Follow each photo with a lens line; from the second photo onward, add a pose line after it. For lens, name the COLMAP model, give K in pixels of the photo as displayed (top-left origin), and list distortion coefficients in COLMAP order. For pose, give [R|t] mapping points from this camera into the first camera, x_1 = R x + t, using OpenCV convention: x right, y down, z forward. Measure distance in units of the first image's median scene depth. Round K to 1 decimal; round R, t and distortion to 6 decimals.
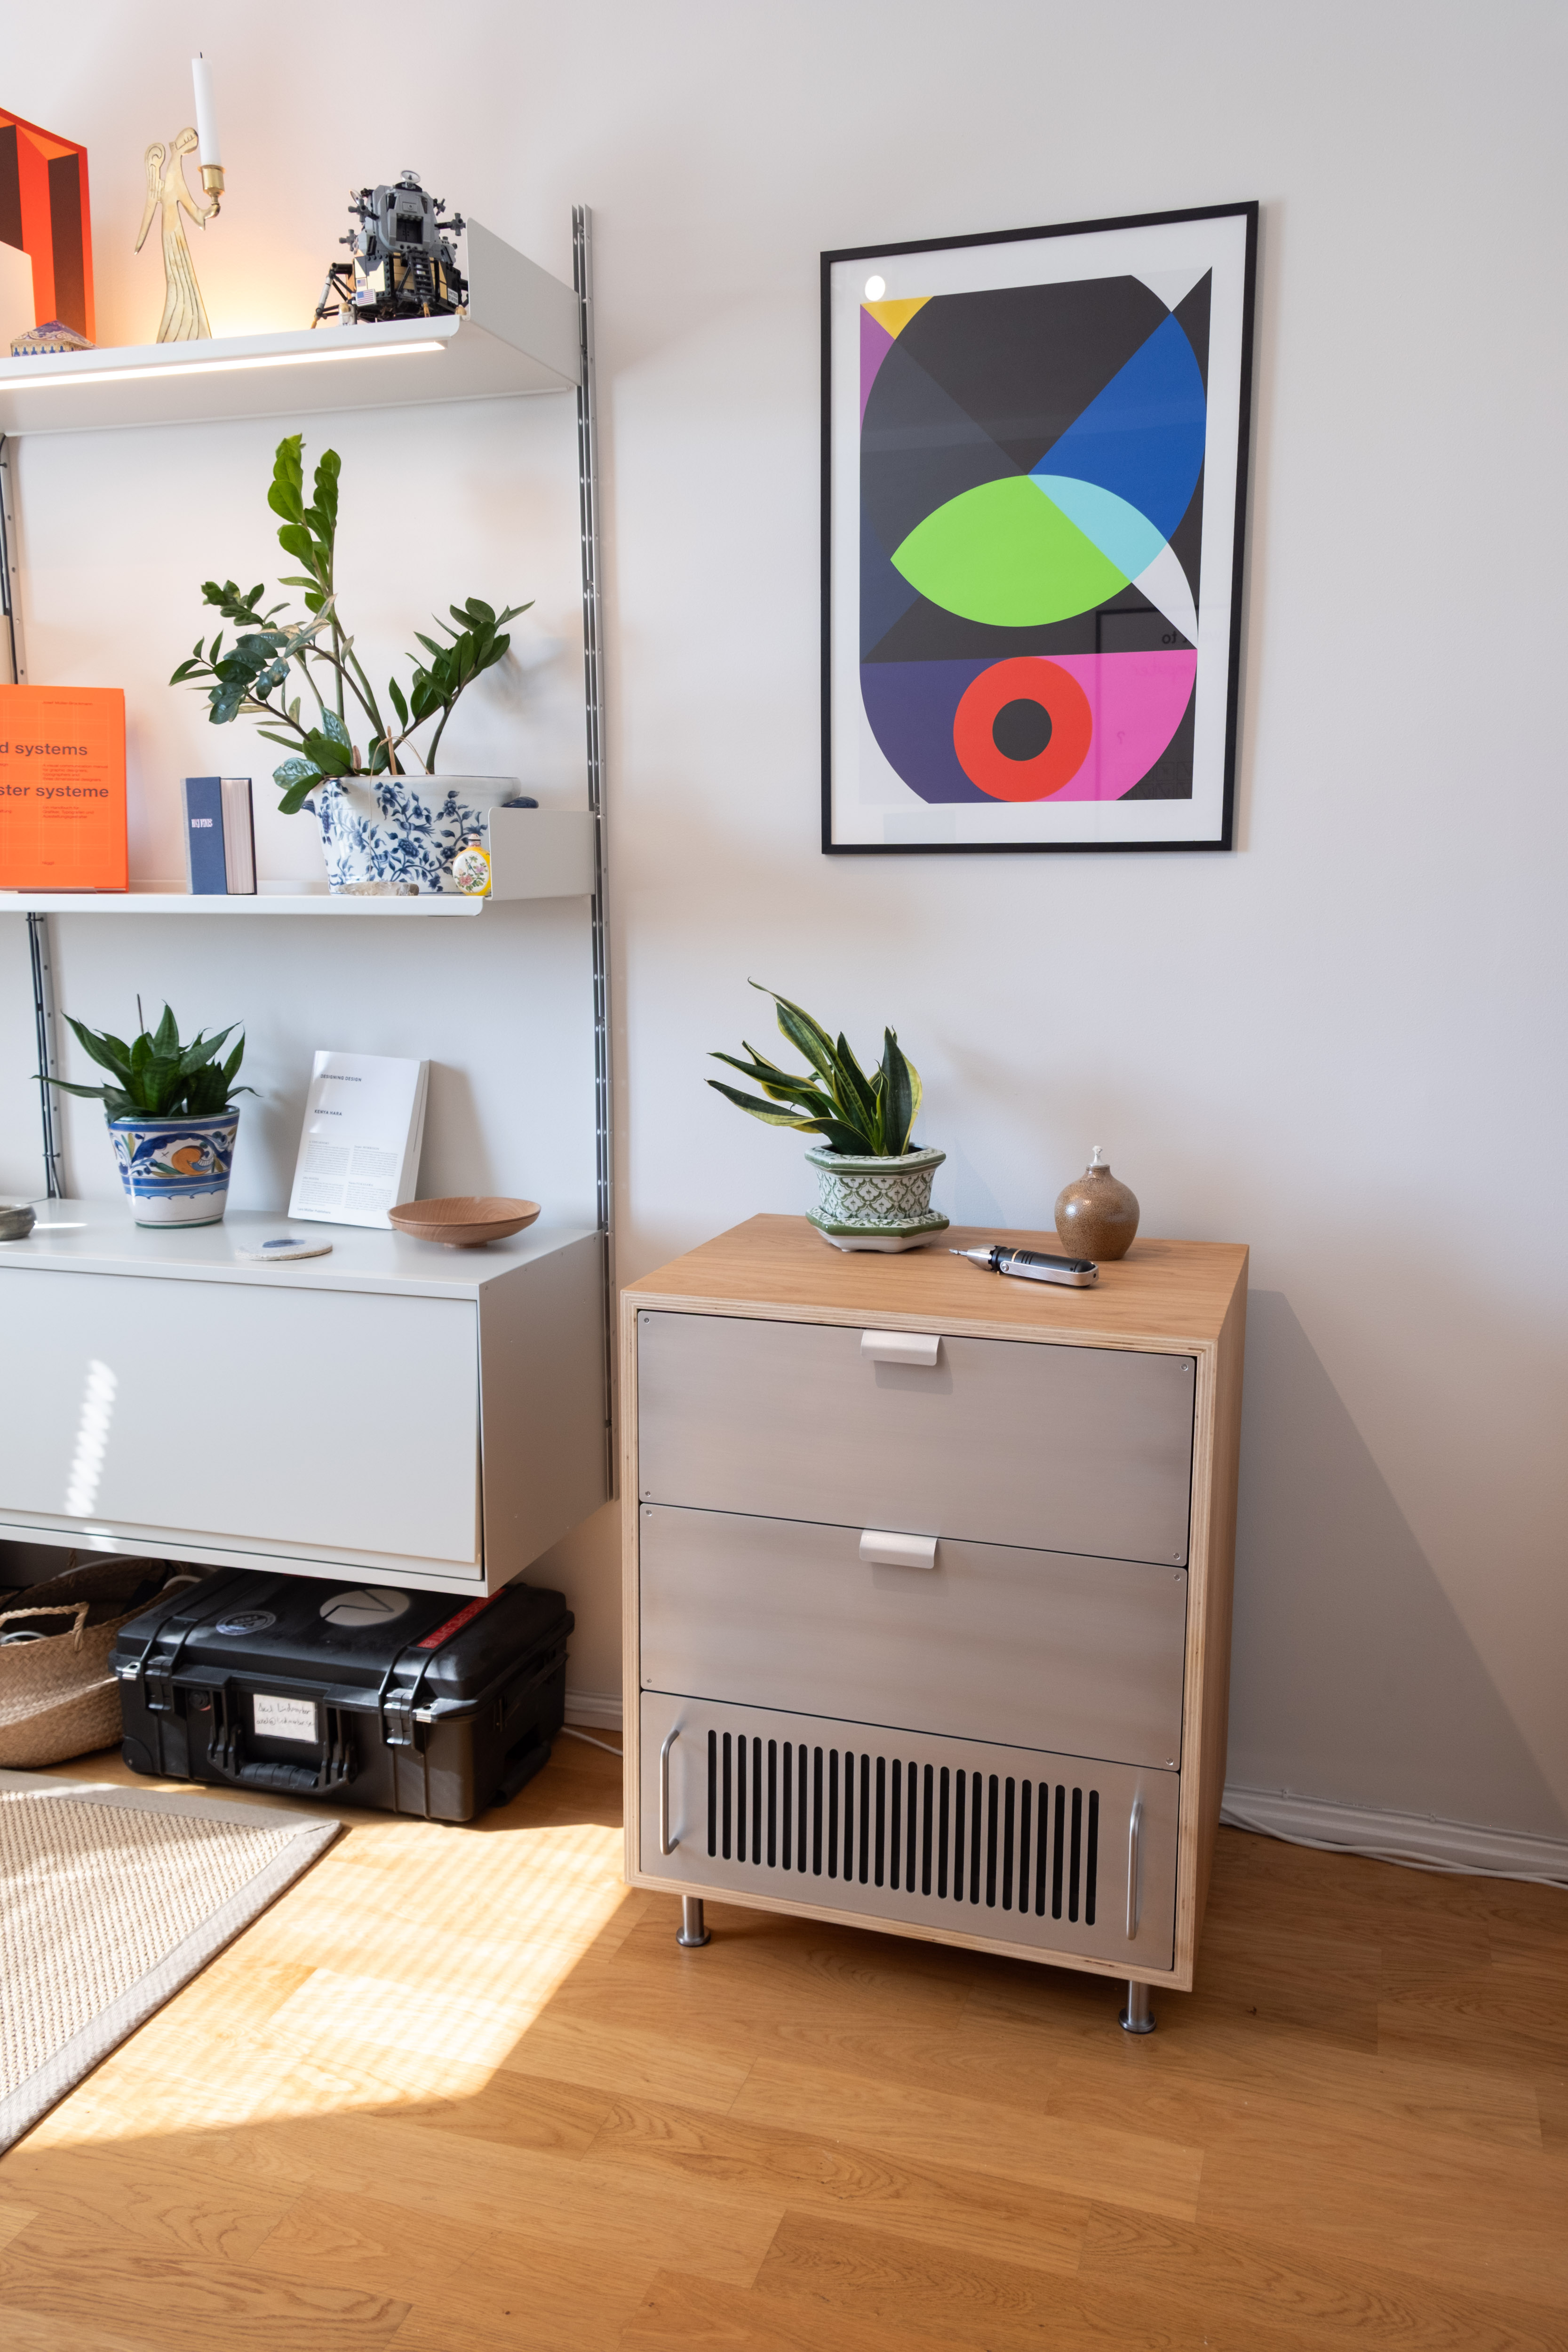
lens RADIAL K [[1848.9, 0, 781.2], [0, 1848.9, 1126.0], [0, 0, 1]] dist [0.041474, -0.009756]
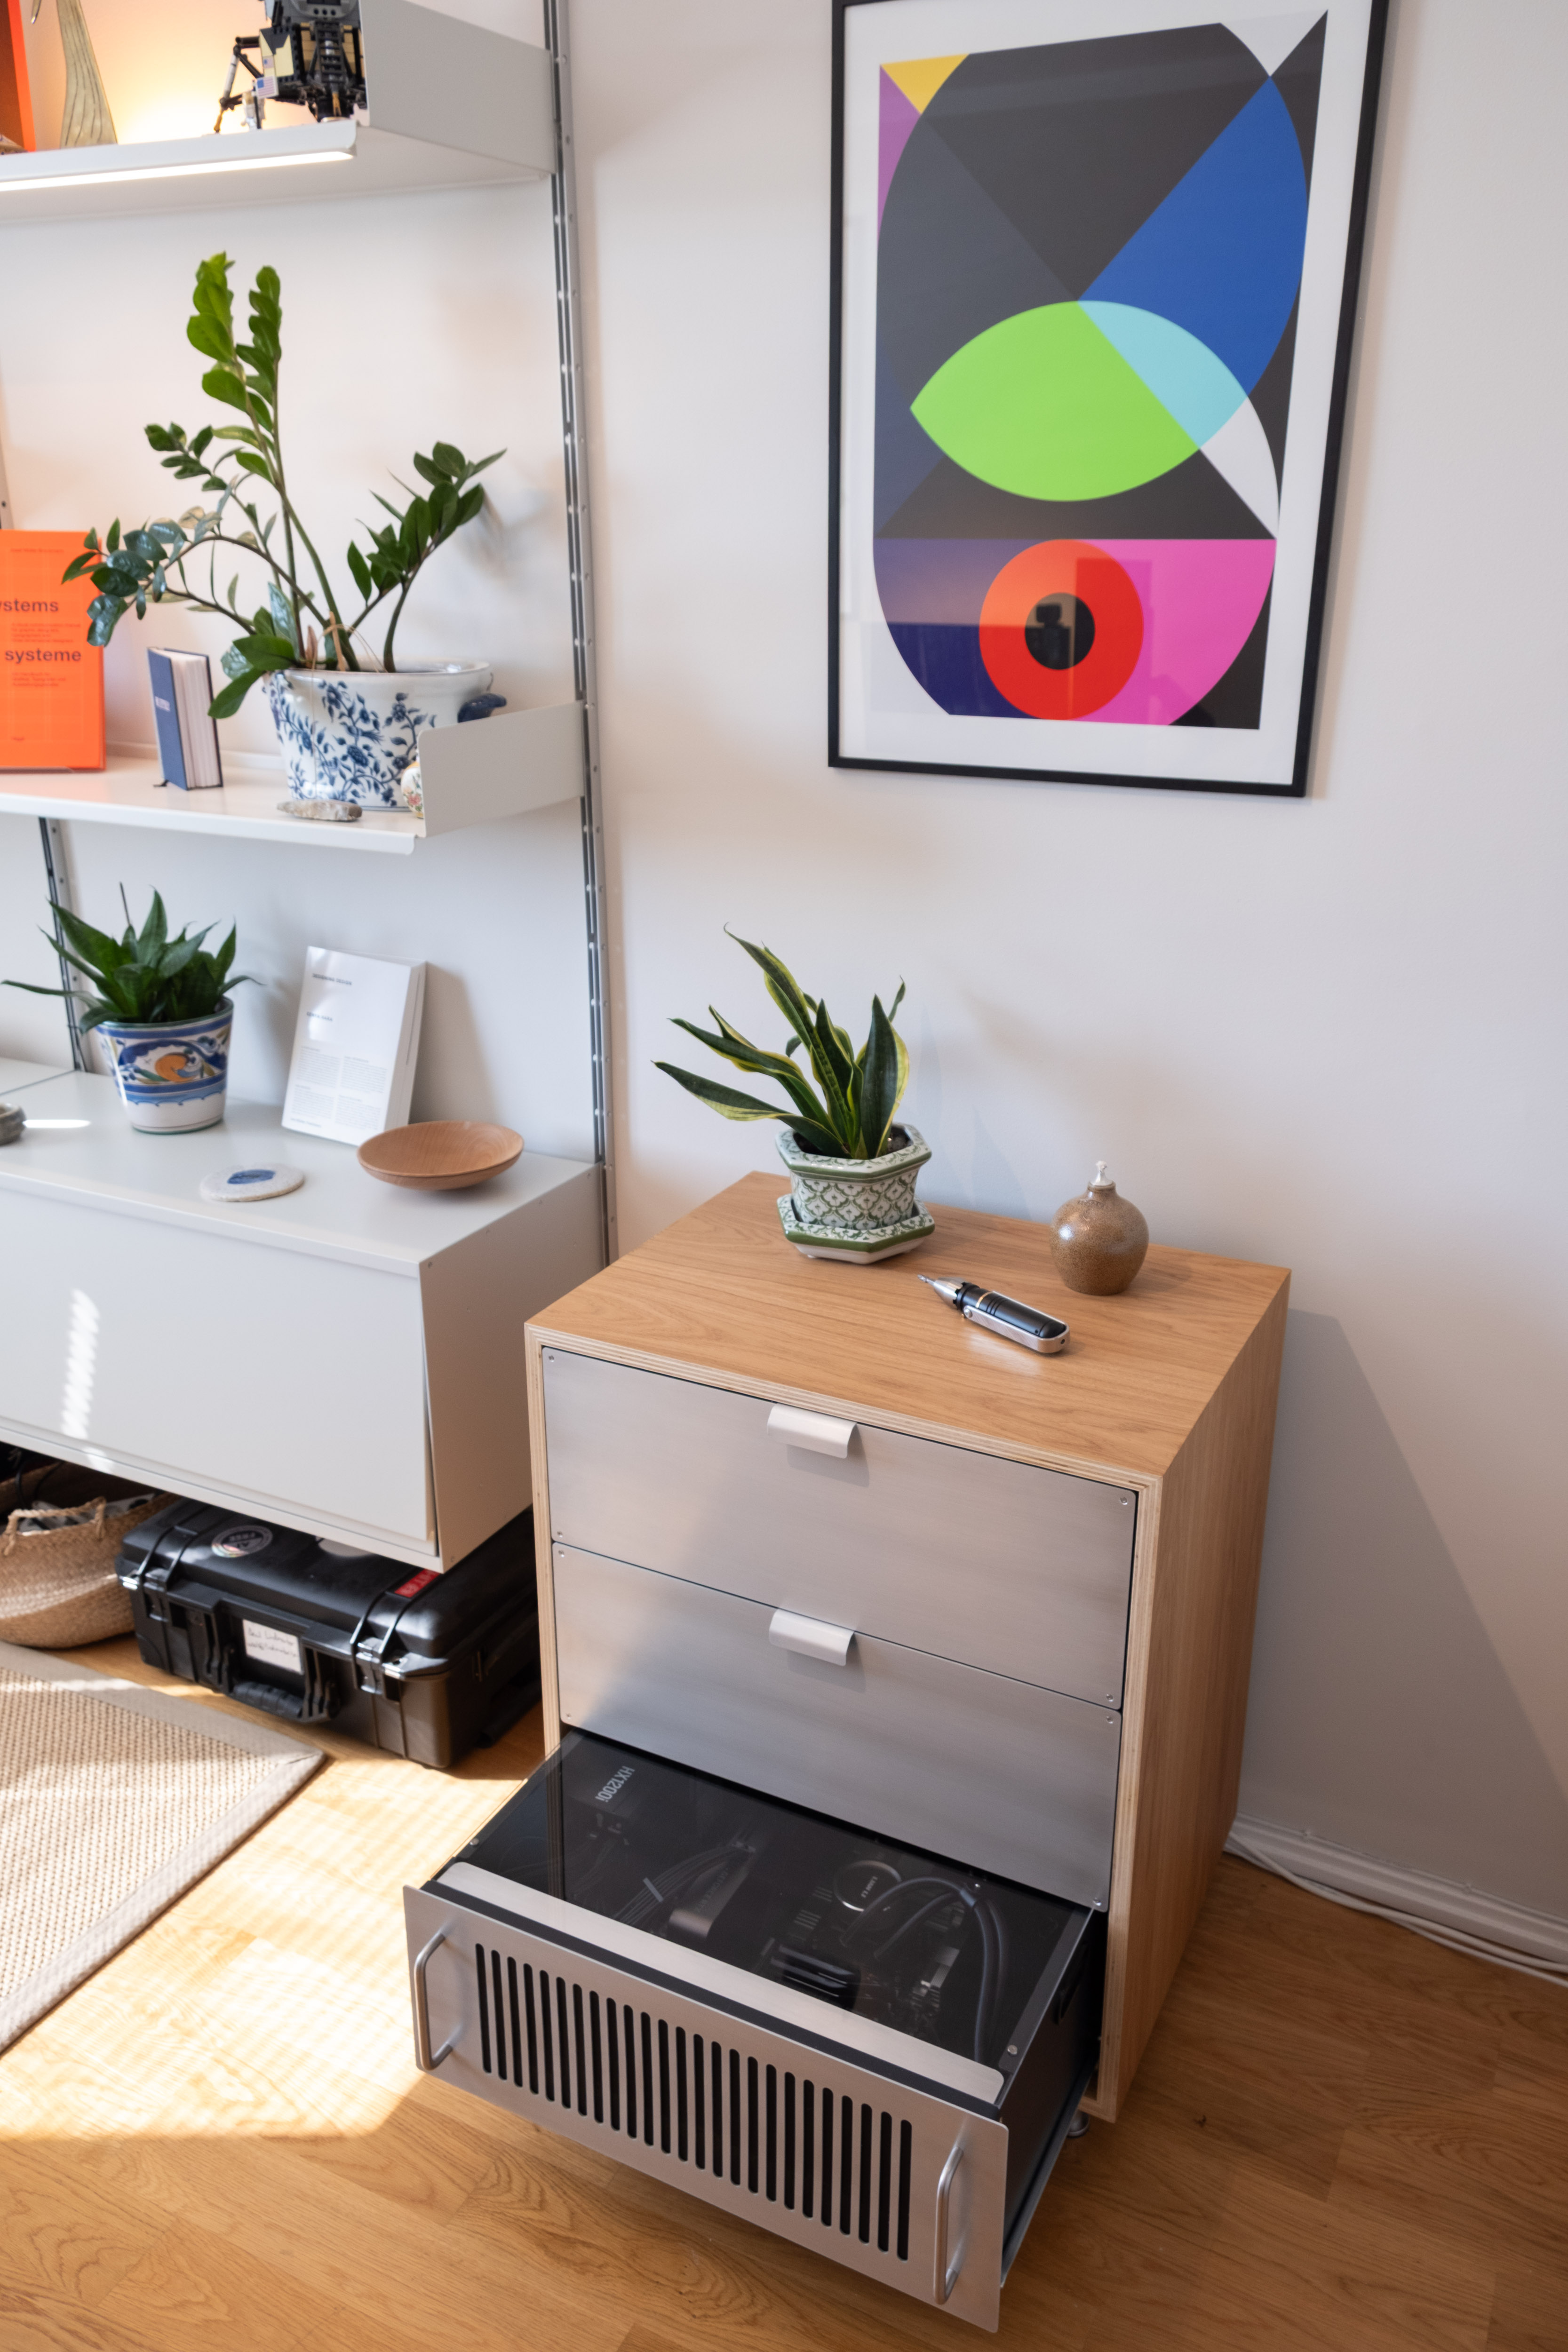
lens RADIAL K [[1848.9, 0, 781.2], [0, 1848.9, 1126.0], [0, 0, 1]] dist [0.041474, -0.009756]
pose [[0.986835, 0.048551, -0.154271, 0.142678], [-0.018156, 0.981104, 0.192626, -0.151611], [0.160709, -0.187289, 0.969069, 0.145211]]
